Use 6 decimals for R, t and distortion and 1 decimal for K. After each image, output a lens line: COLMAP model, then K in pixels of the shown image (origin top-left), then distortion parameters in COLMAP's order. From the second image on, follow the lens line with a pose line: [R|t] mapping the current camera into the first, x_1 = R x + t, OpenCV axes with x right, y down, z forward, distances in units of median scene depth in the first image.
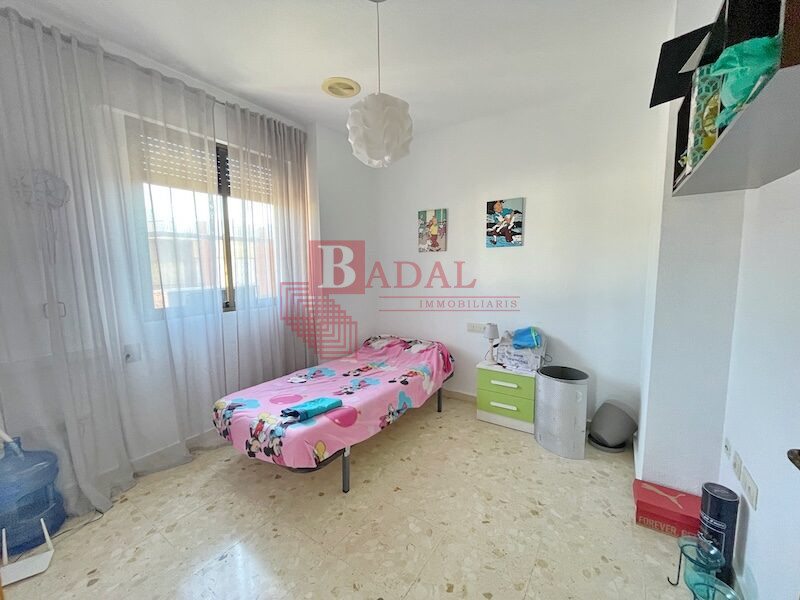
lens RADIAL K [[320.9, 0, 400.4], [0, 320.9, 299.8], [0, 0, 1]] dist [-0.004088, 0.000564]
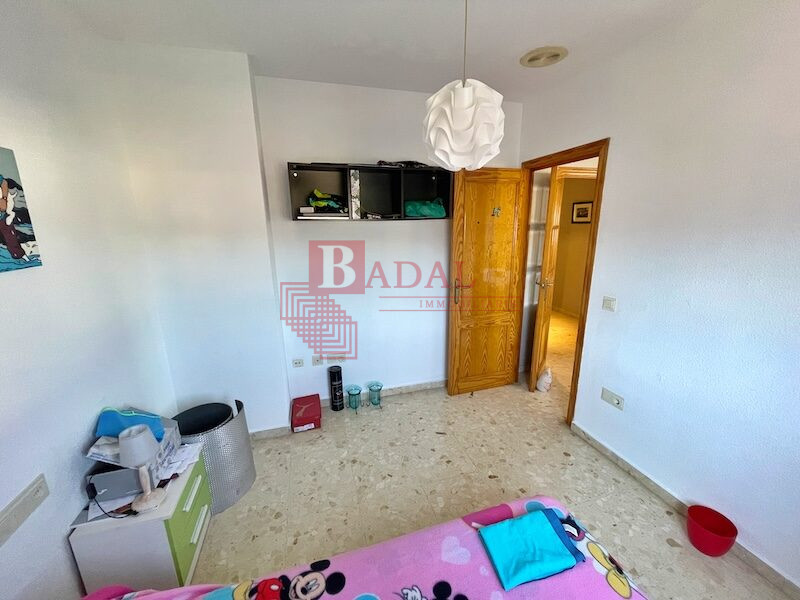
lens RADIAL K [[320.9, 0, 401.2], [0, 320.9, 299.0], [0, 0, 1]] dist [-0.004088, 0.000564]
pose [[-0.772040, -0.127698, 0.622614, -0.451600], [0.092665, 0.946525, 0.309036, -0.340912], [-0.628783, 0.296283, -0.718922, 1.620002]]
